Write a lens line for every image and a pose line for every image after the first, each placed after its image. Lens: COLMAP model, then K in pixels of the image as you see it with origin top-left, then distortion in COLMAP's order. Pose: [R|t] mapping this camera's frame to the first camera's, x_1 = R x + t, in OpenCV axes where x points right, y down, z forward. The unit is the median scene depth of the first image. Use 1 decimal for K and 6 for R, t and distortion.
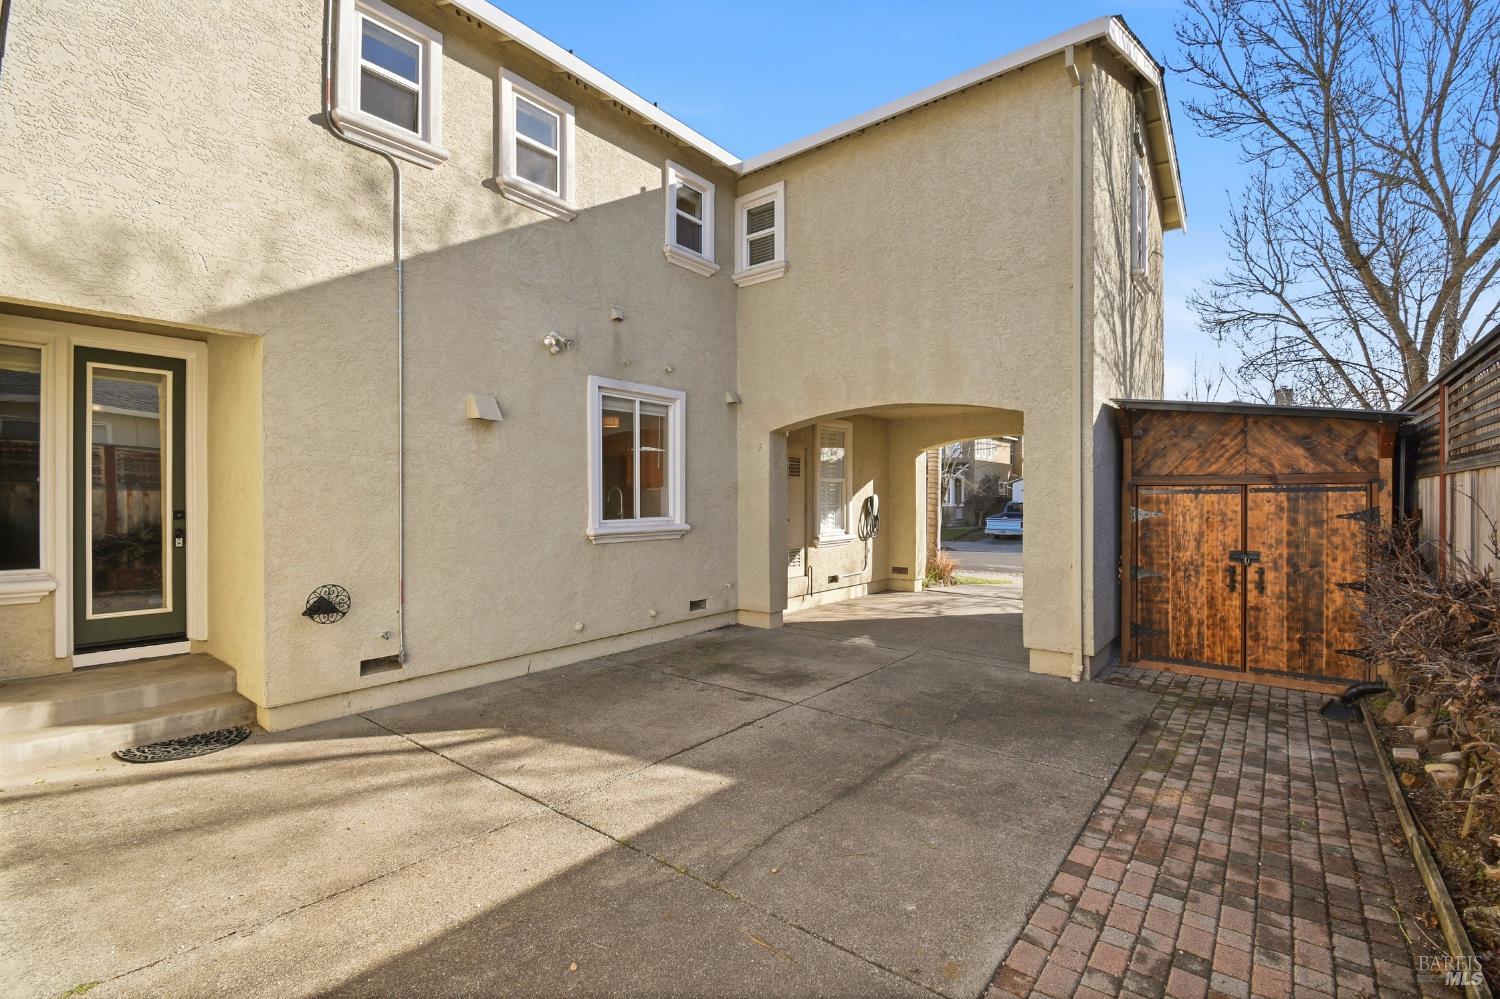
lens RADIAL K [[671.2, 0, 744.3], [0, 671.2, 498.9], [0, 0, 1]] dist [0.006961, -0.009546]
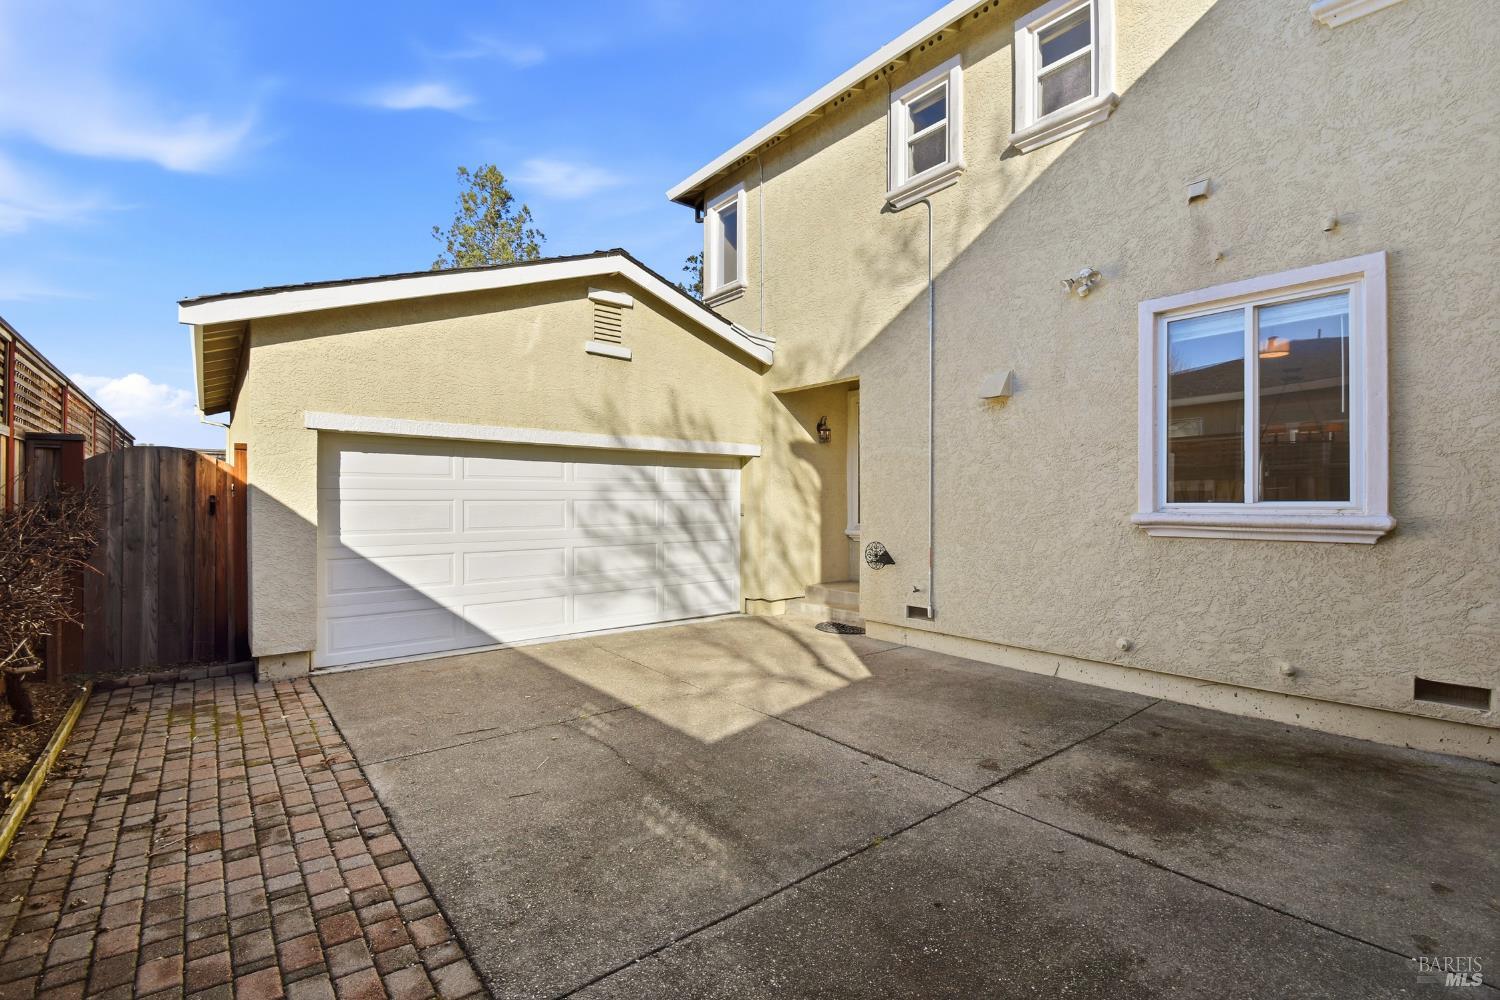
lens RADIAL K [[671.2, 0, 747.7], [0, 671.2, 497.5], [0, 0, 1]] dist [0.006961, -0.009546]
pose [[-0.212768, -0.007912, -0.977071, 0.729388], [-0.003859, 0.999966, -0.007257, 0.043047], [0.977095, 0.002227, -0.212791, 0.947532]]
